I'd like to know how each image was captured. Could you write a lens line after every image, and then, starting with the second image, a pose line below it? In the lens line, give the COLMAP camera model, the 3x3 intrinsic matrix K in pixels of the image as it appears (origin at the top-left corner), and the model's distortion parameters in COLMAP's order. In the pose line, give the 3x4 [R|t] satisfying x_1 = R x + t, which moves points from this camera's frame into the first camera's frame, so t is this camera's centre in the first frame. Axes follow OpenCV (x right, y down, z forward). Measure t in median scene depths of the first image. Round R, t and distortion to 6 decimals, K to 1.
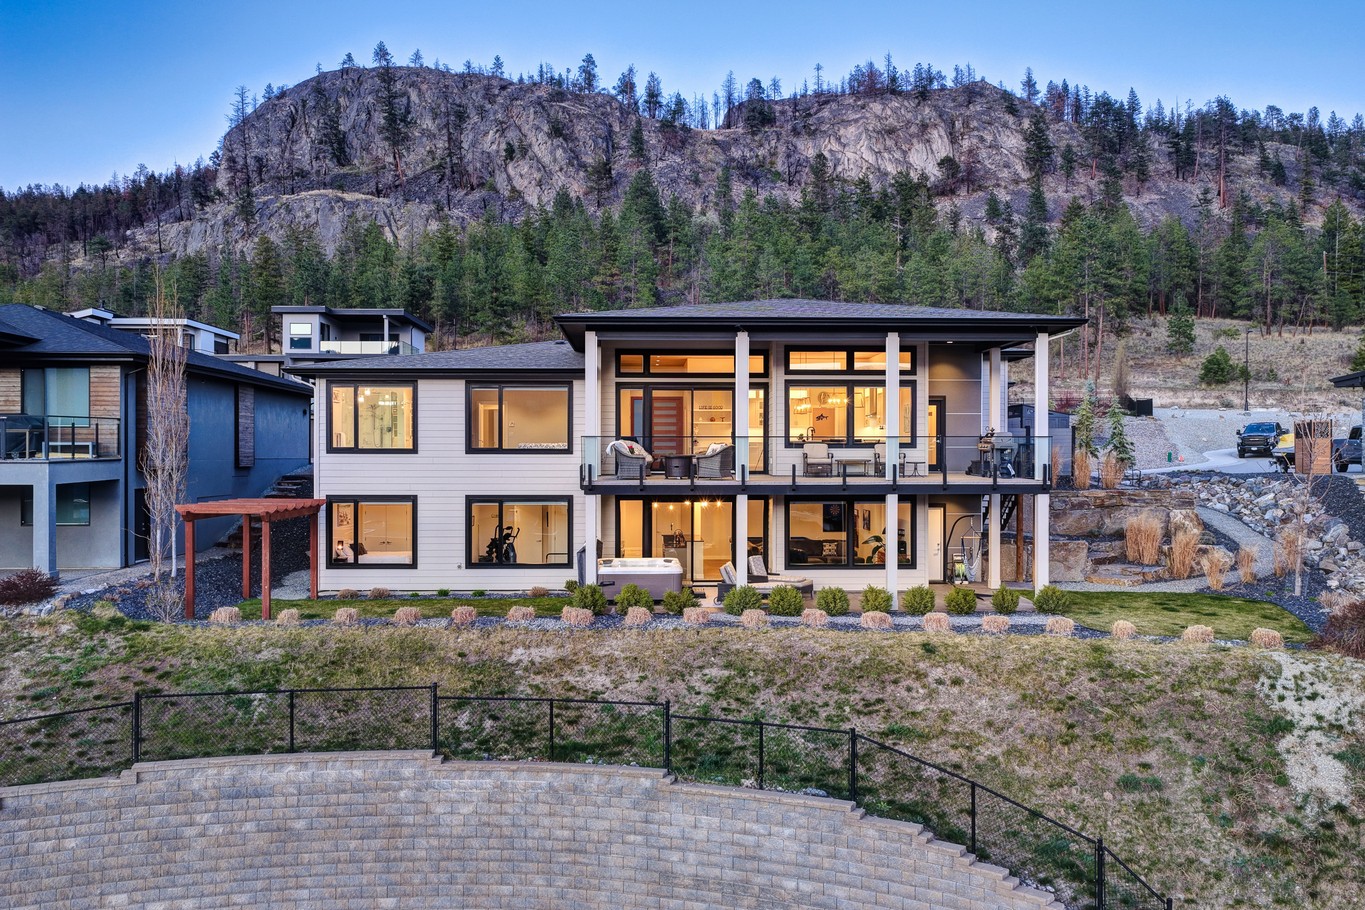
lens RADIAL K [[1162.6, 0, 707.1], [0, 1162.6, 454.0], [0, 0, 1]] dist [-0.007704, 0.033595]
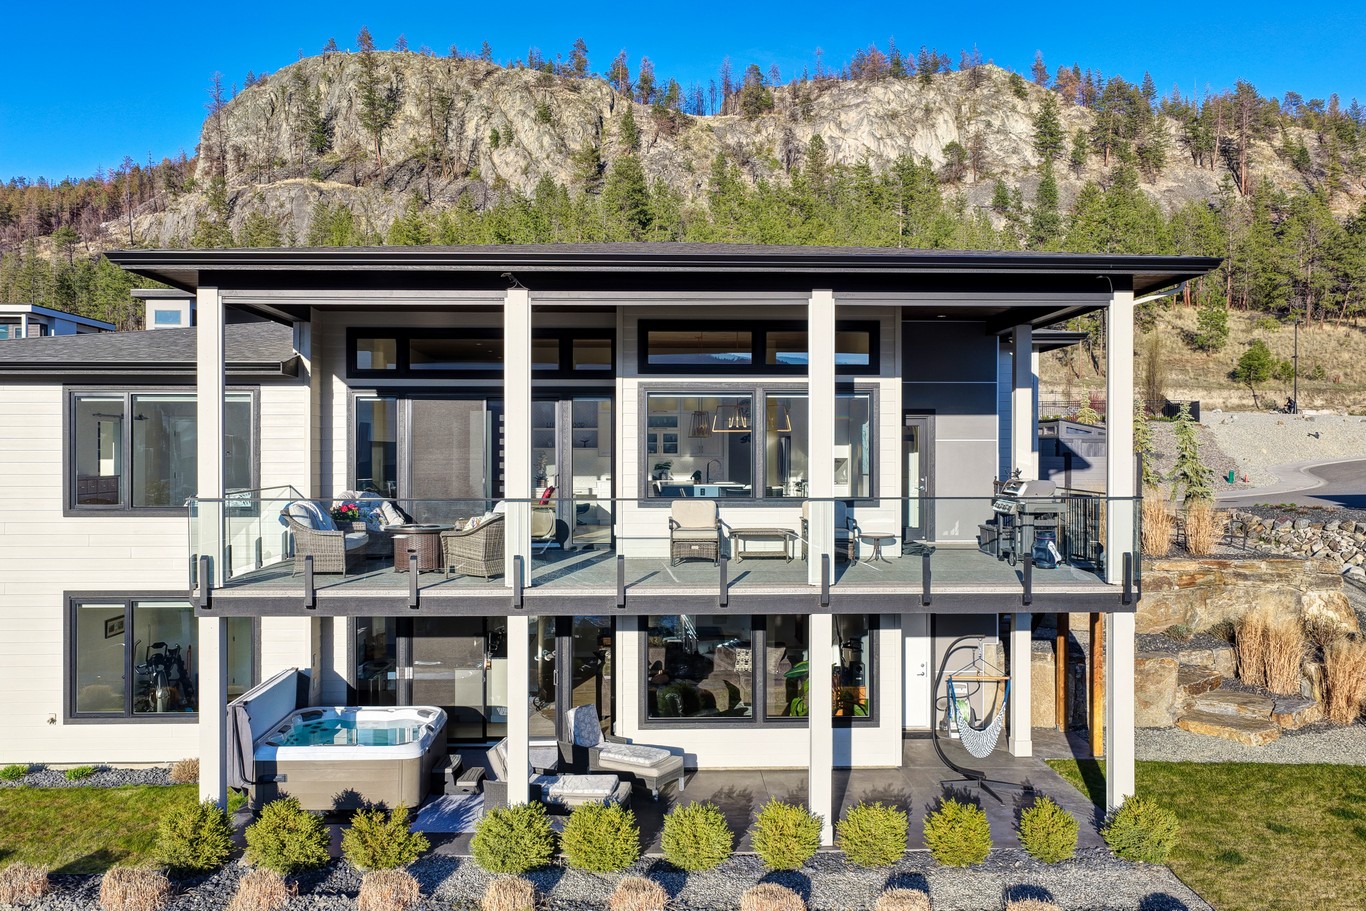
lens RADIAL K [[1163.5, 0, 699.5], [0, 1163.5, 449.6], [0, 0, 1]] dist [-0.007704, 0.033595]
pose [[0.999932, 0.000524, -0.011626, 0.021141], [-0.000536, 0.999999, -0.001040, -0.006577], [0.011626, 0.001046, 0.999932, 0.093541]]
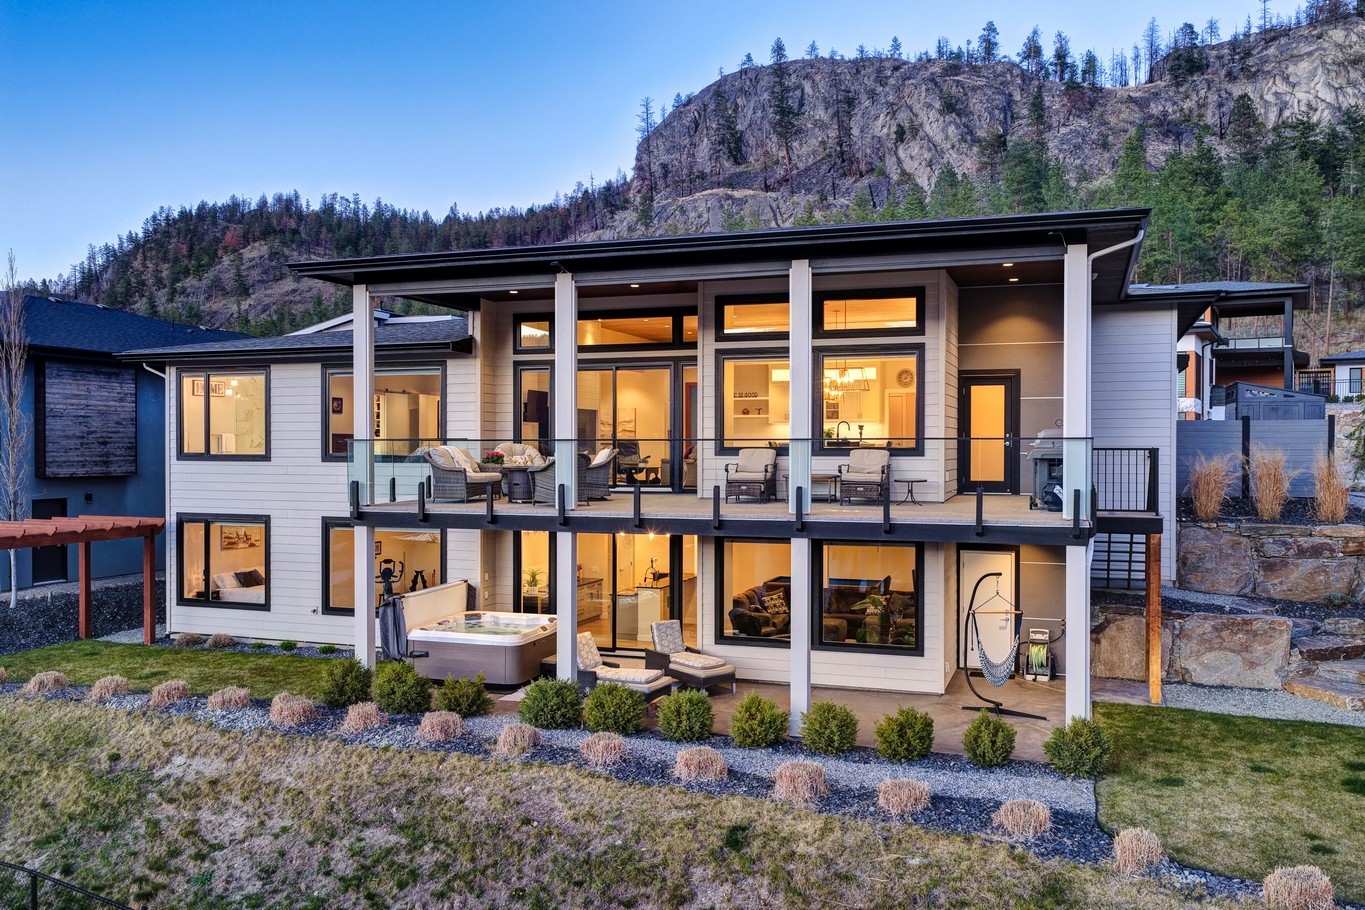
lens RADIAL K [[1162.6, 0, 678.7], [0, 1162.6, 456.8], [0, 0, 1]] dist [-0.007704, 0.033595]
pose [[0.924374, 0.003803, -0.381469, 0.060996], [-0.000477, 0.999961, 0.008813, -0.002095], [0.381488, -0.007965, 0.924340, 0.082103]]
